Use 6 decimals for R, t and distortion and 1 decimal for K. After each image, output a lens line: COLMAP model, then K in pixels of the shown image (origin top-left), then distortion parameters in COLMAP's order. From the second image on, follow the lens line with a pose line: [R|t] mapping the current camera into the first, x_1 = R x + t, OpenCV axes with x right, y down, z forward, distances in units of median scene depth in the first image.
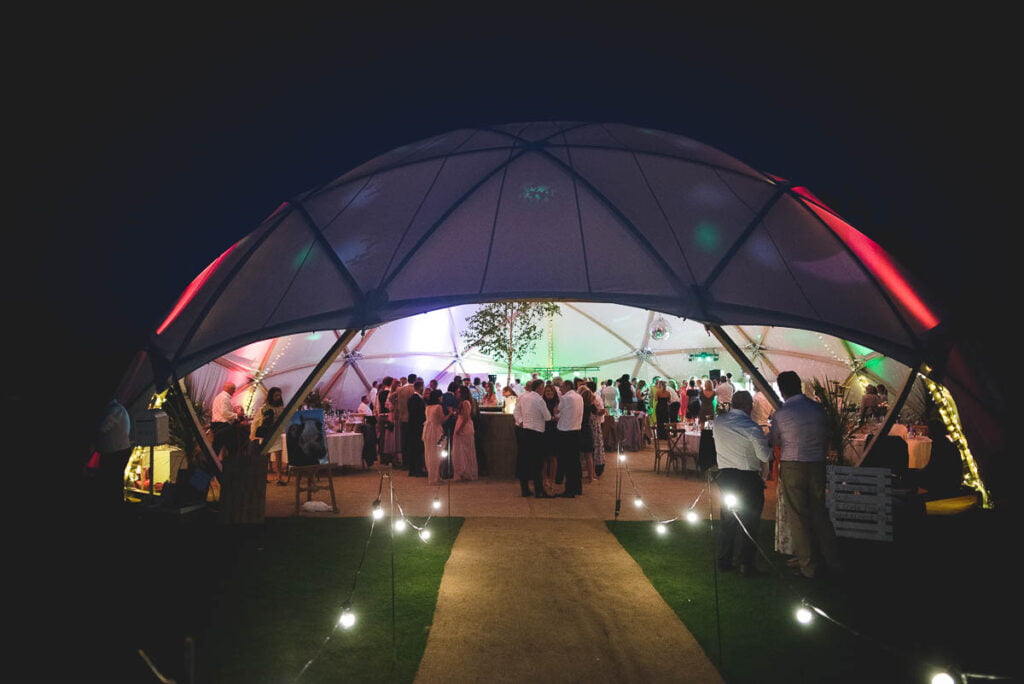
lens RADIAL K [[819.4, 0, 511.7], [0, 819.4, 343.6], [0, 0, 1]] dist [-0.016531, 0.005036]
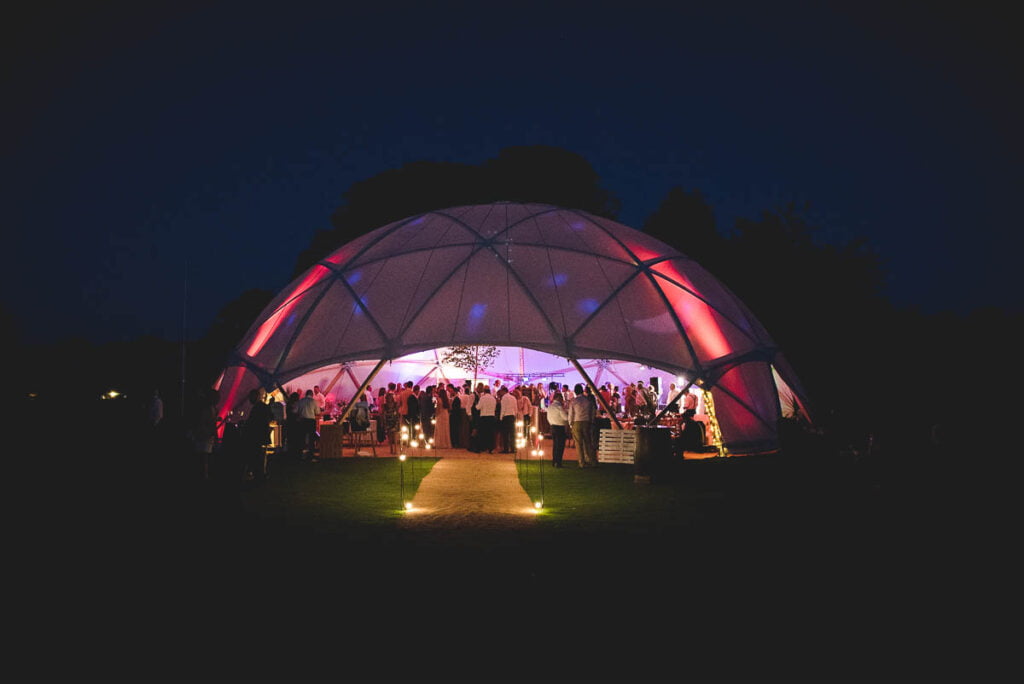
lens RADIAL K [[819.4, 0, 511.9], [0, 819.4, 341.9], [0, 0, 1]] dist [-0.016531, 0.005036]
pose [[0.999691, 0.007021, 0.023843, 0.040231], [-0.006853, 0.999951, -0.007112, -0.034158], [-0.023891, 0.006946, 0.999690, -0.653592]]
